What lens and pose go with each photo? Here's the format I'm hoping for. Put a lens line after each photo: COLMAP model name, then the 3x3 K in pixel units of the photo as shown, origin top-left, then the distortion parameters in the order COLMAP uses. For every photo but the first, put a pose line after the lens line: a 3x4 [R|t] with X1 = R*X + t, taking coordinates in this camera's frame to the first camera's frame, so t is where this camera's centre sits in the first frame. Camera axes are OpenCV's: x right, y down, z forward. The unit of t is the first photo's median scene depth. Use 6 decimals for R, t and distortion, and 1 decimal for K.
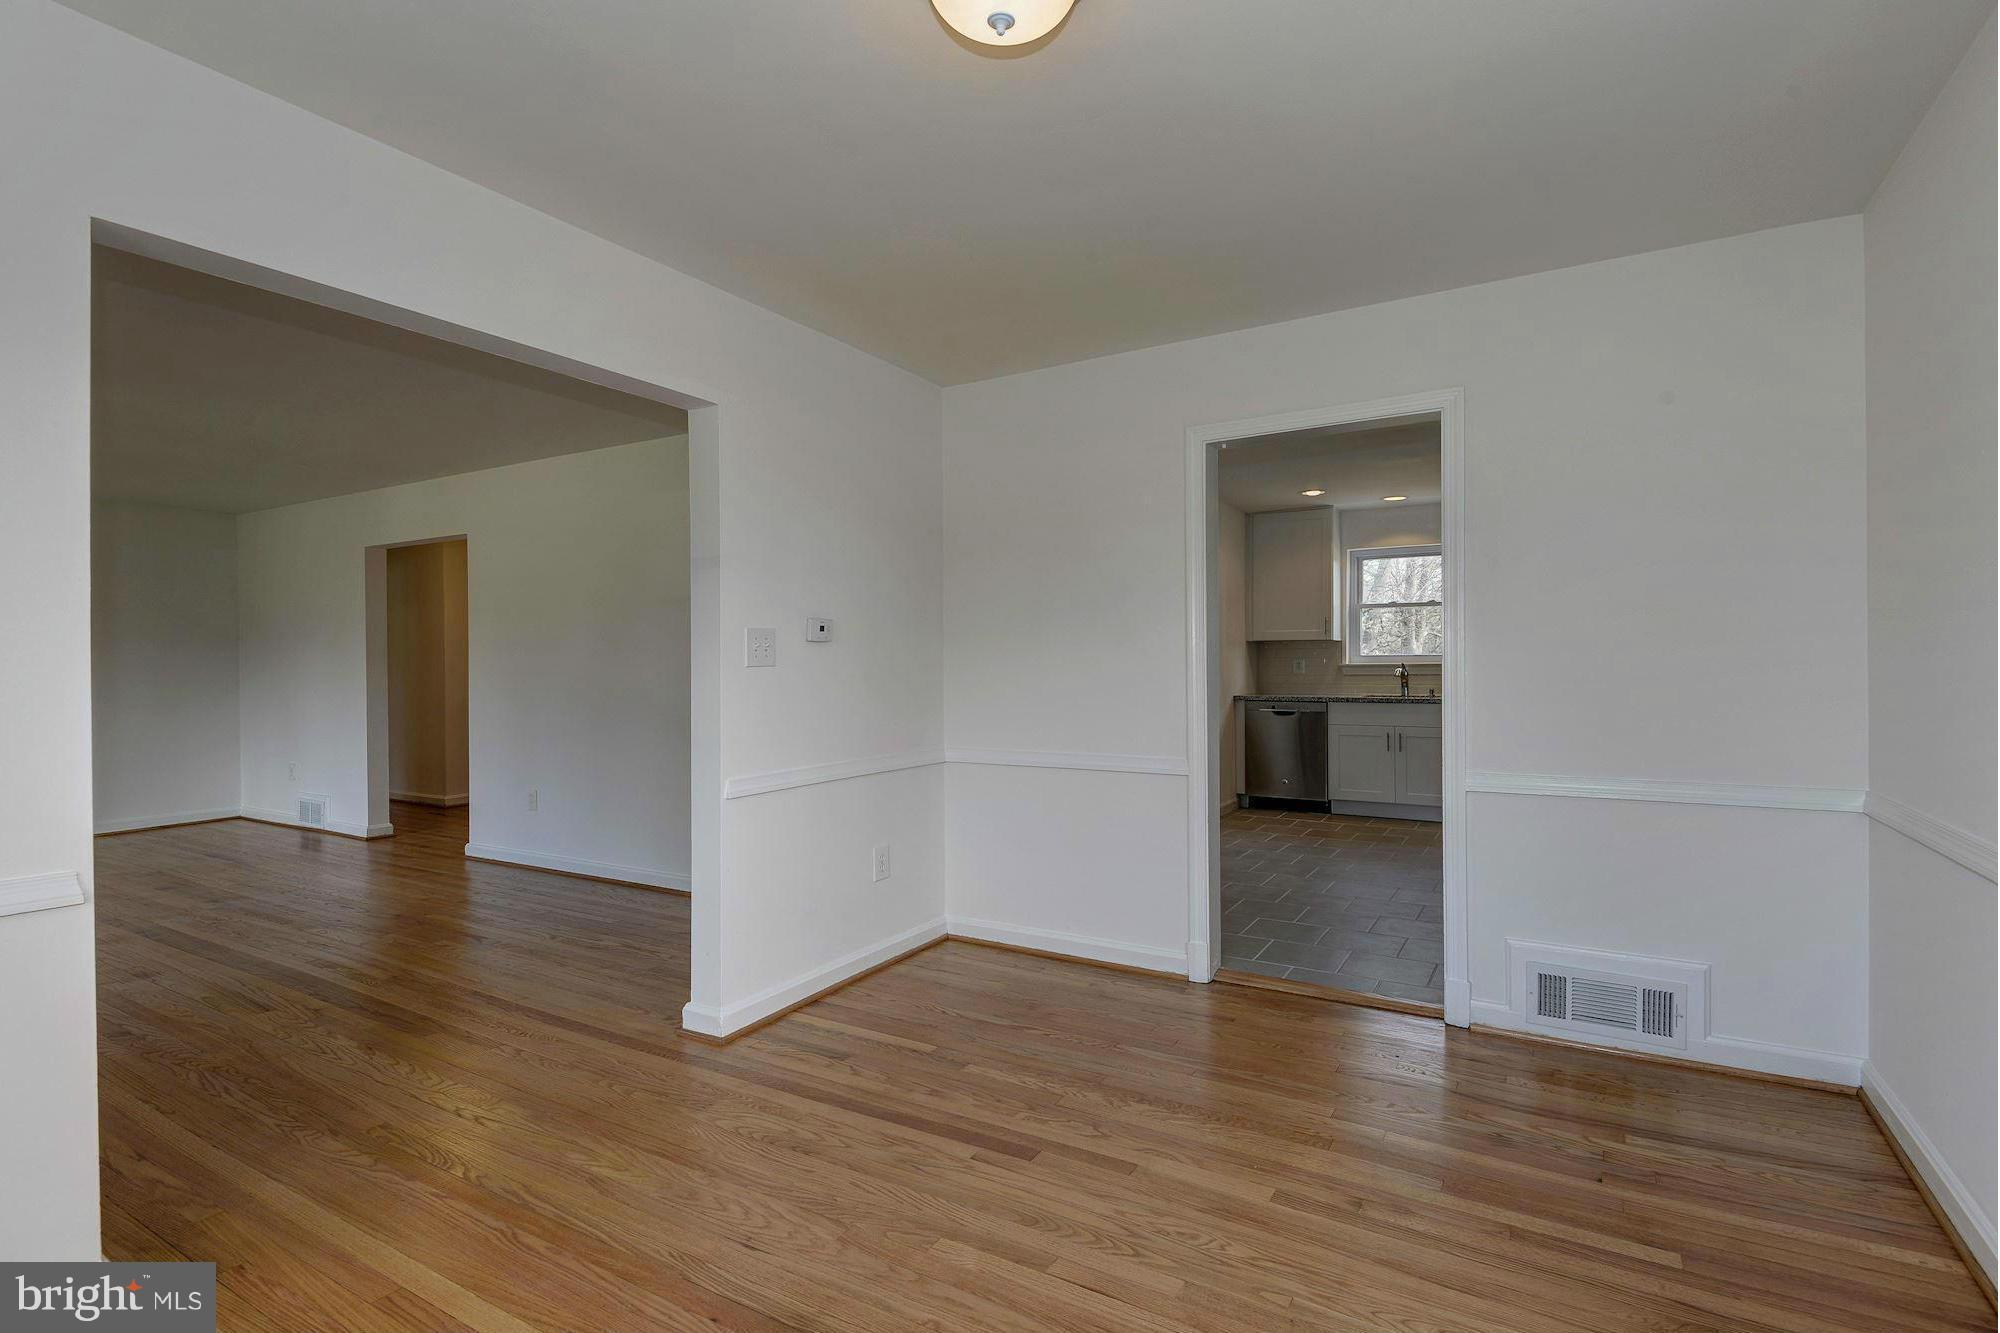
lens RADIAL K [[945.3, 0, 1000.0], [0, 945.3, 666.5], [0, 0, 1]] dist [-0.034208, -0.000115]
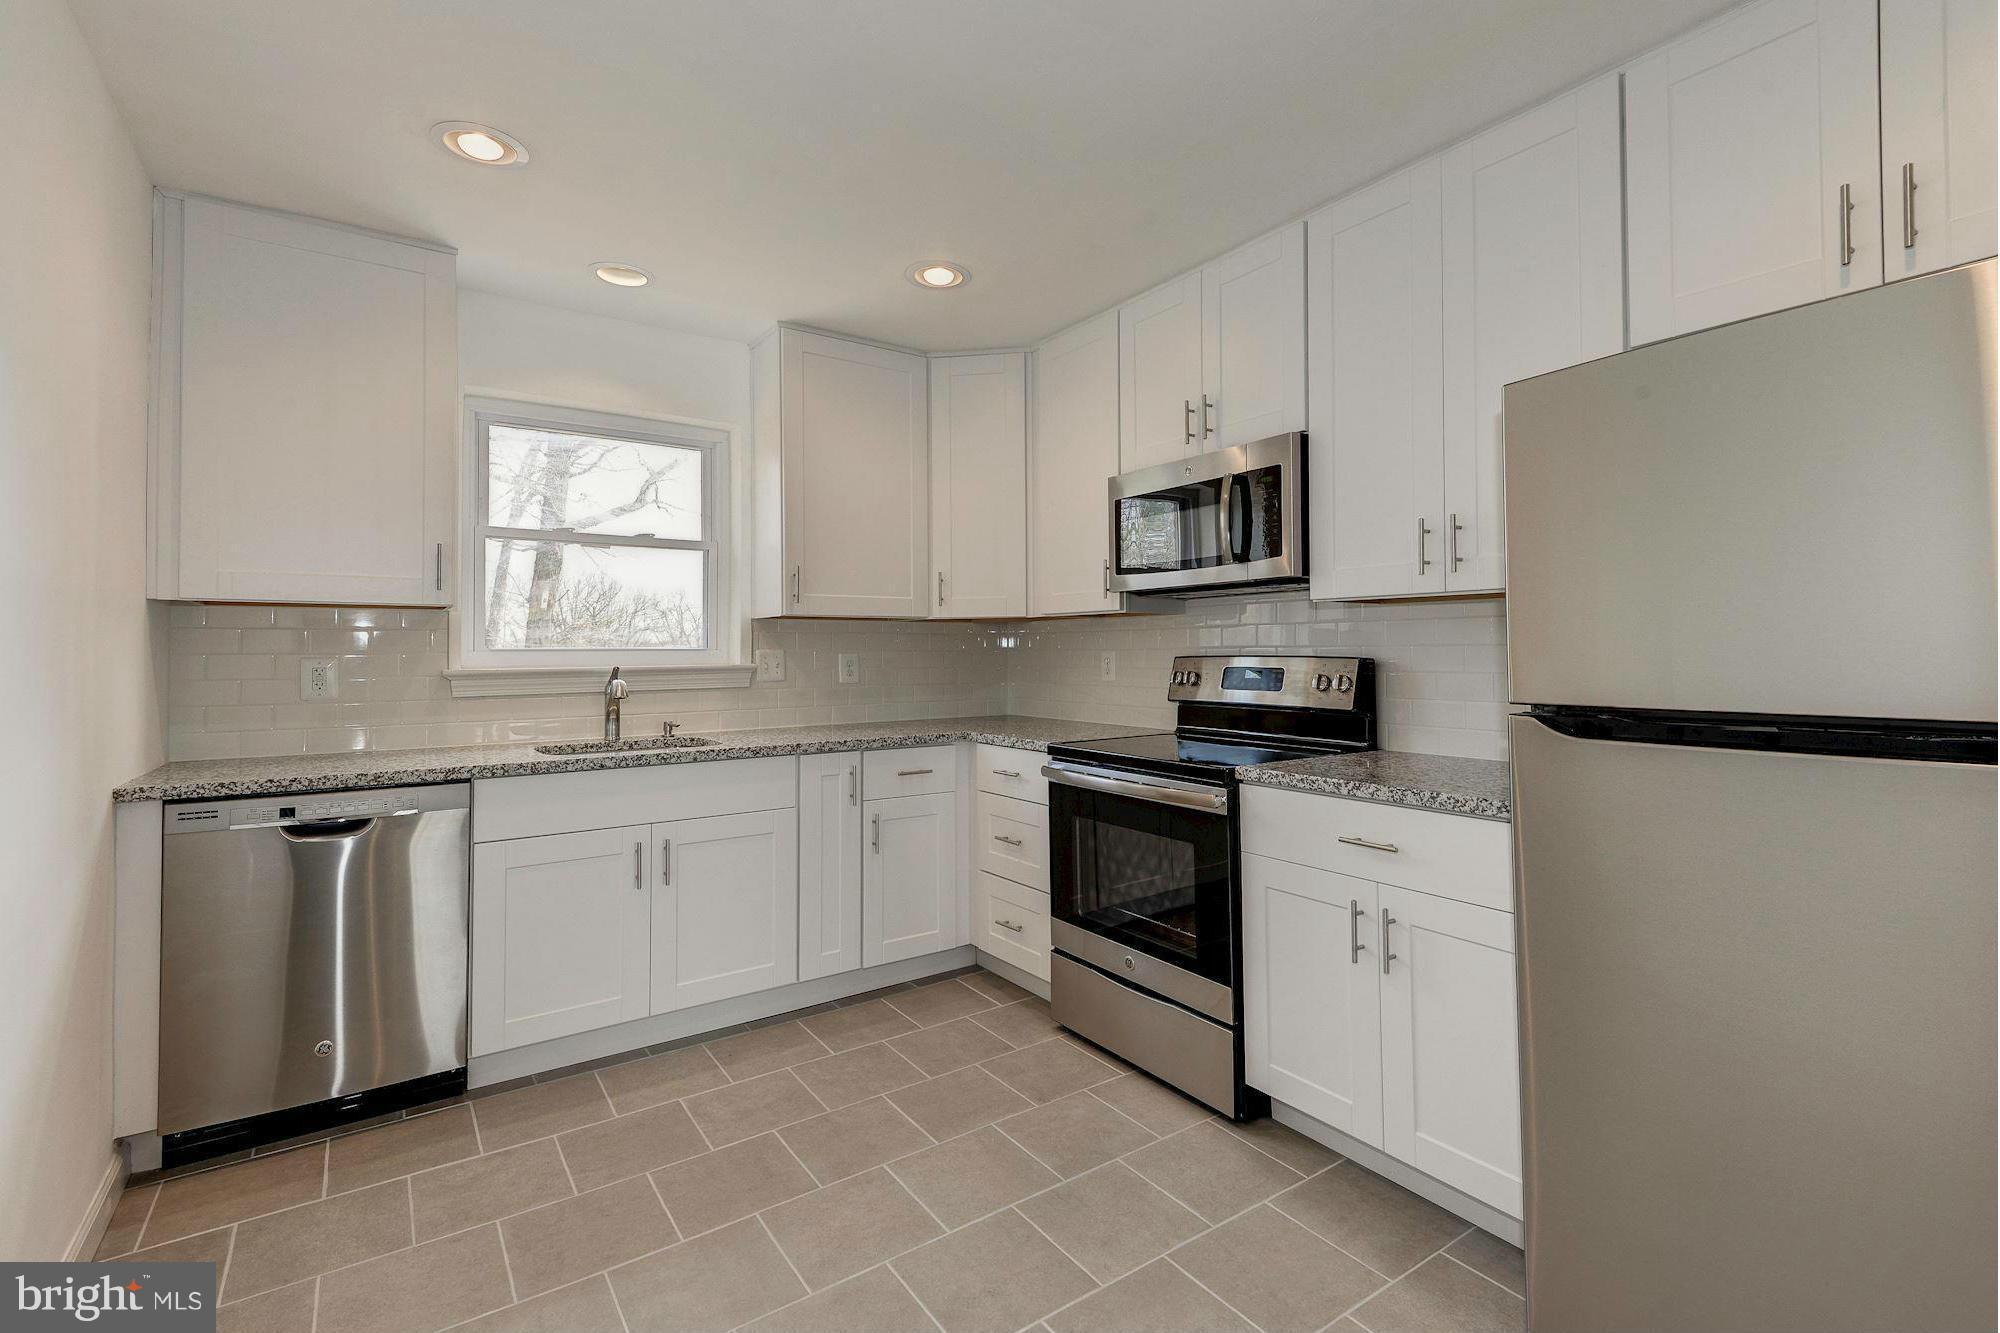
lens RADIAL K [[894.8, 0, 1010.4], [0, 894.8, 628.6], [0, 0, 1]] dist [-0.028170, -0.000372]
pose [[0.401653, 0.034042, 0.915159, 0.120295], [0.001505, 0.999283, -0.037832, -0.005253], [-0.915791, 0.016572, 0.401314, 0.655295]]
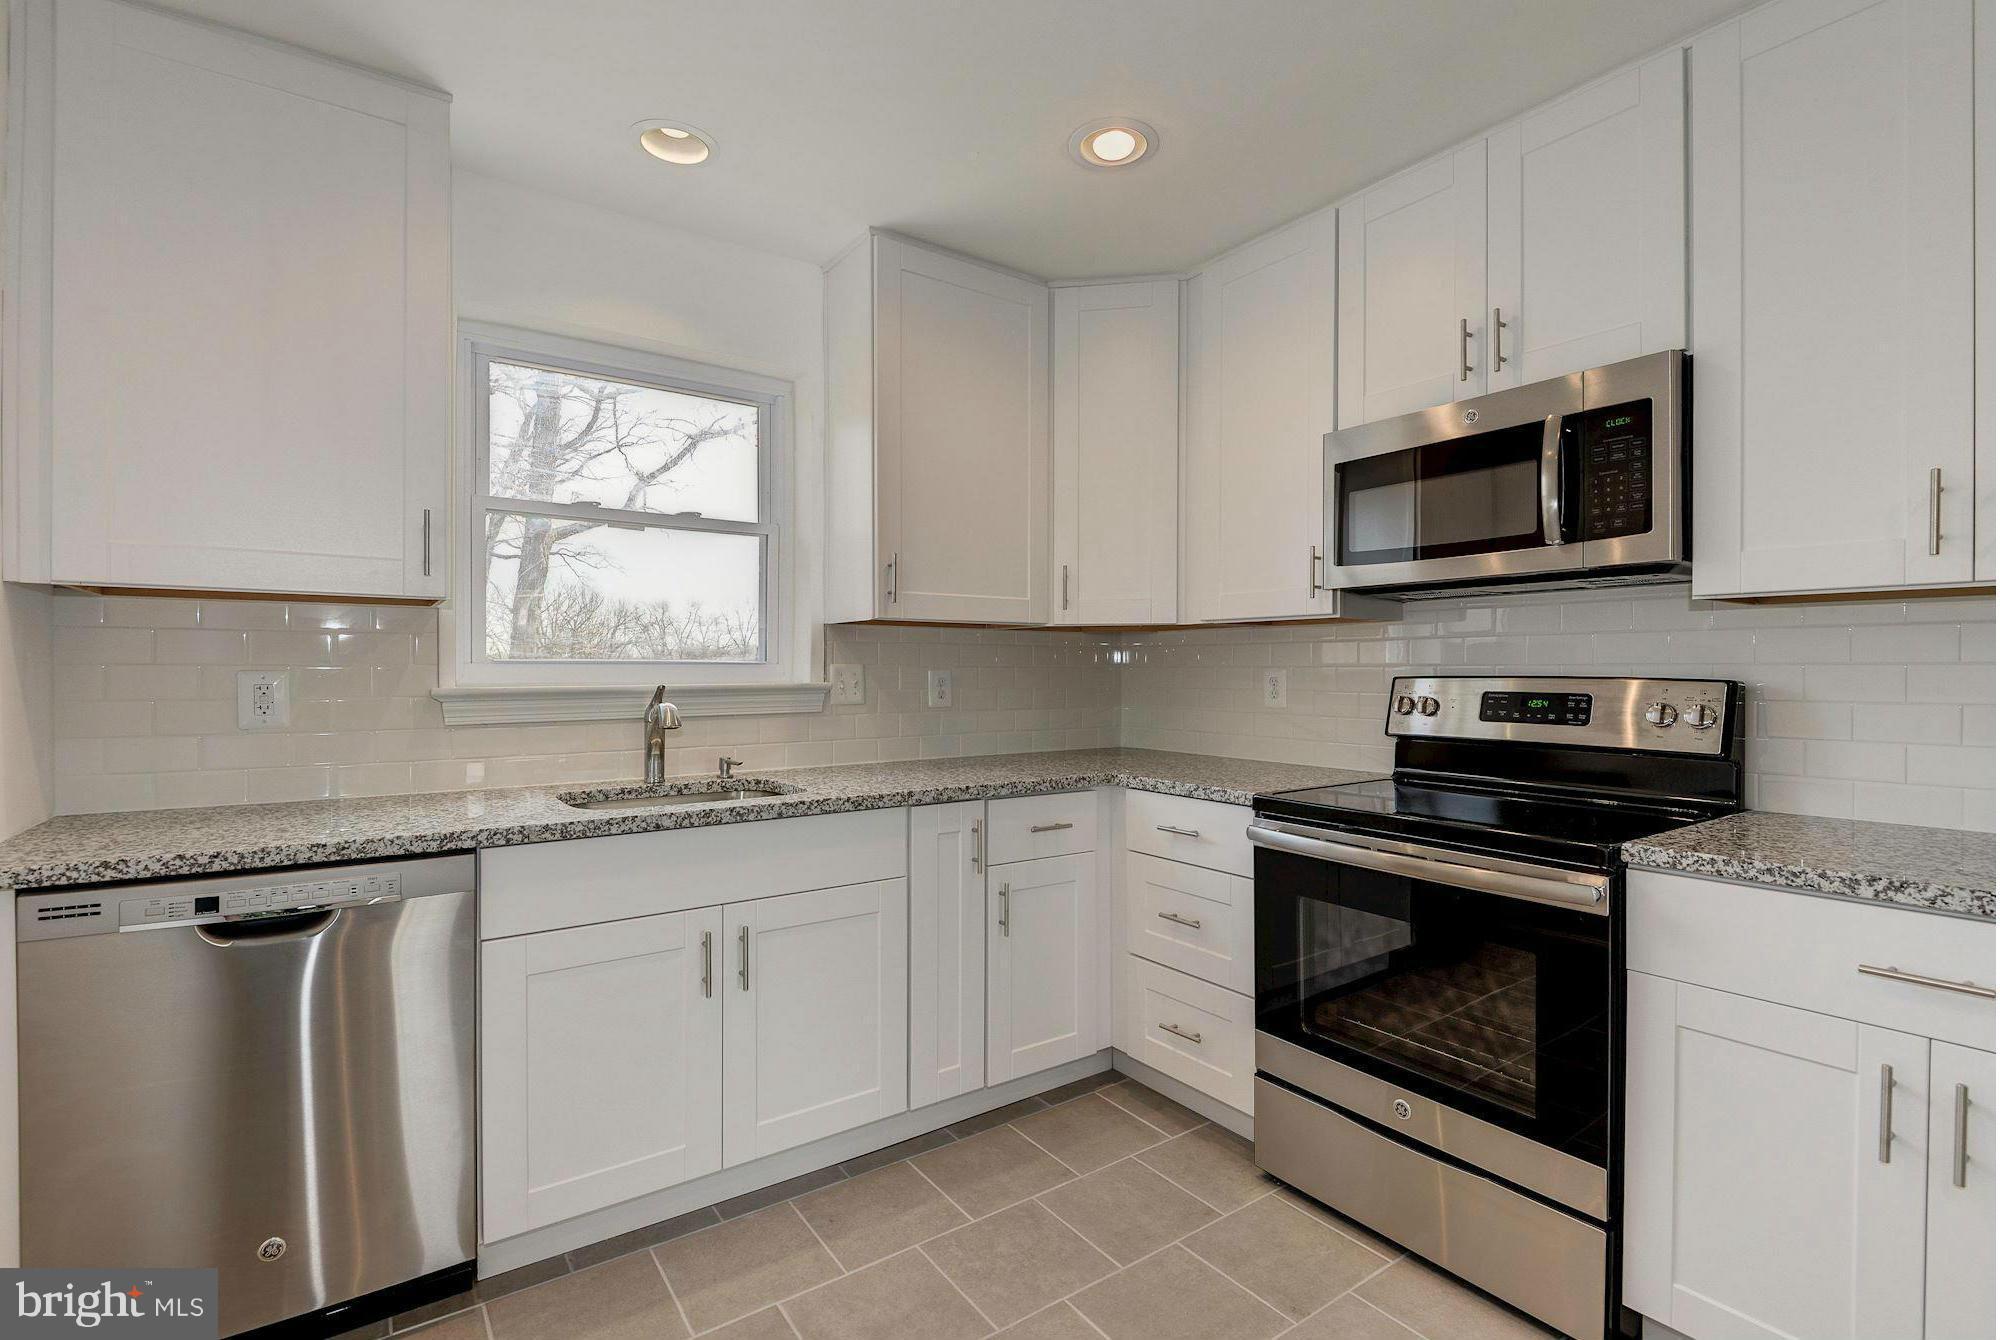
lens RADIAL K [[945.3, 0, 1000.0], [0, 945.3, 670.0], [0, 0, 1]] dist [-0.034208, -0.000115]
pose [[0.416305, 0.012295, 0.909142, 0.178073], [-0.006099, 0.999924, -0.010730, -0.005884], [-0.909205, -0.001078, 0.416348, 0.746586]]
